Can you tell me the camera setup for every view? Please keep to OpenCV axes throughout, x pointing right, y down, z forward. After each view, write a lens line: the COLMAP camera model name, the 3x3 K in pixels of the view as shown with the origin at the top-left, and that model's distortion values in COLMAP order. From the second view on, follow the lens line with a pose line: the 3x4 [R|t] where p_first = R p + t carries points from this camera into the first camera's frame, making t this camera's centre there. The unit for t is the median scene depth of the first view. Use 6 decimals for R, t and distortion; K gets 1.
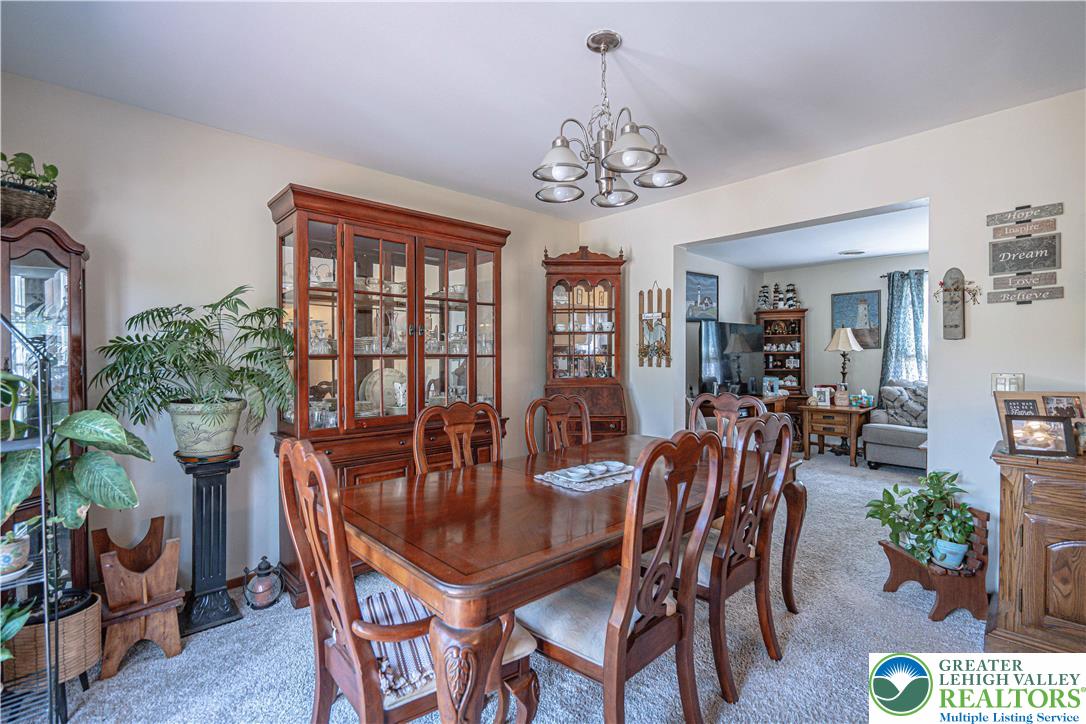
lens RADIAL K [[494.3, 0, 542.7], [0, 494.3, 357.1], [0, 0, 1]] dist [-0.001025, 0.000321]
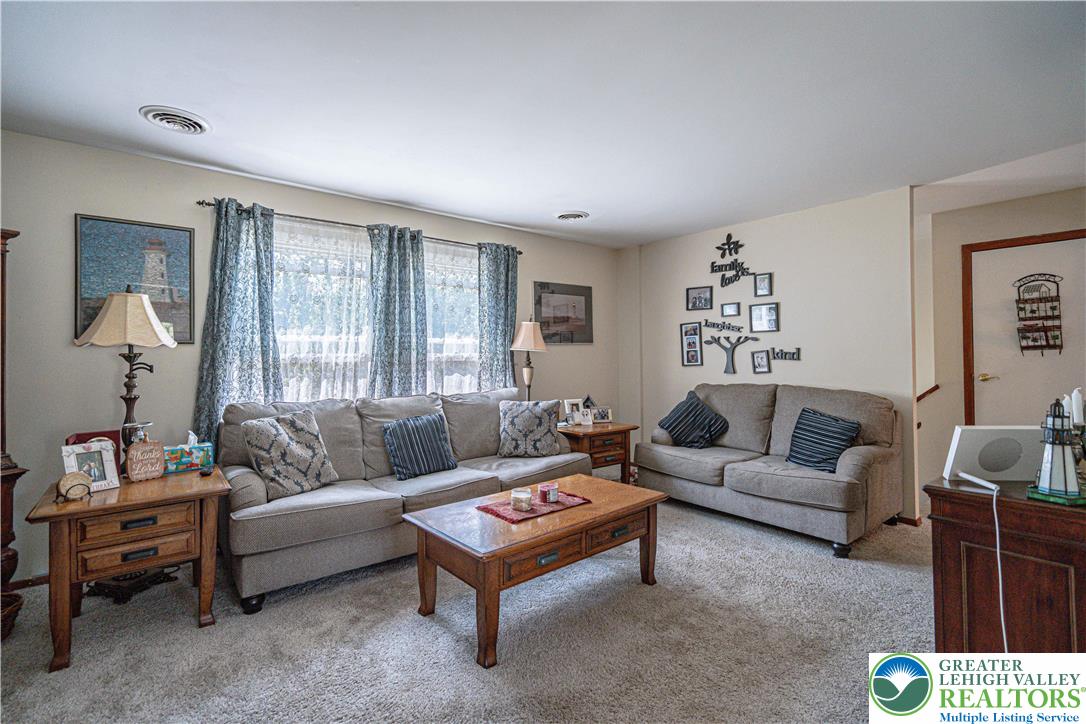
lens RADIAL K [[490.9, 0, 531.8], [0, 490.9, 351.8], [0, 0, 1]] dist [-0.000324, 0.000112]
pose [[0.083197, 0.011729, 0.996464, 0.217610], [0.012059, 0.999846, -0.012775, 0.000959], [-0.996460, 0.013080, 0.083042, 0.631230]]
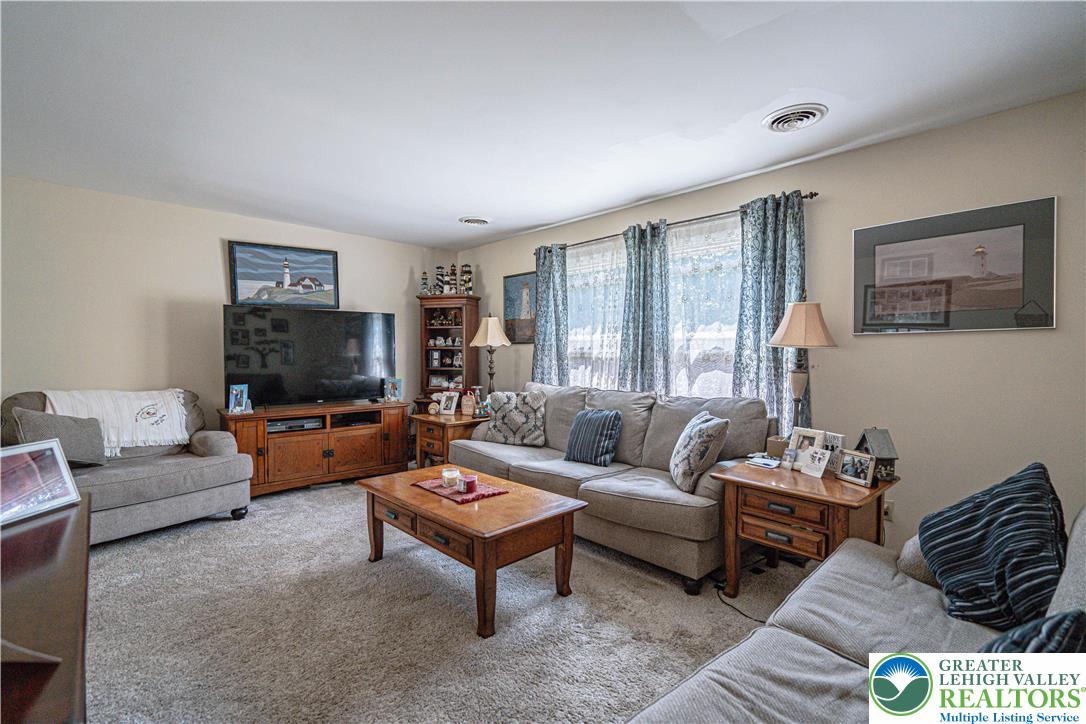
lens RADIAL K [[490.9, 0, 531.8], [0, 490.9, 351.8], [0, 0, 1]] dist [-0.000324, 0.000112]
pose [[0.999871, 0.007616, -0.014109, 0.703961], [-0.007641, 0.999969, -0.001711, -0.002073], [0.014096, 0.001819, 0.999899, 0.208938]]
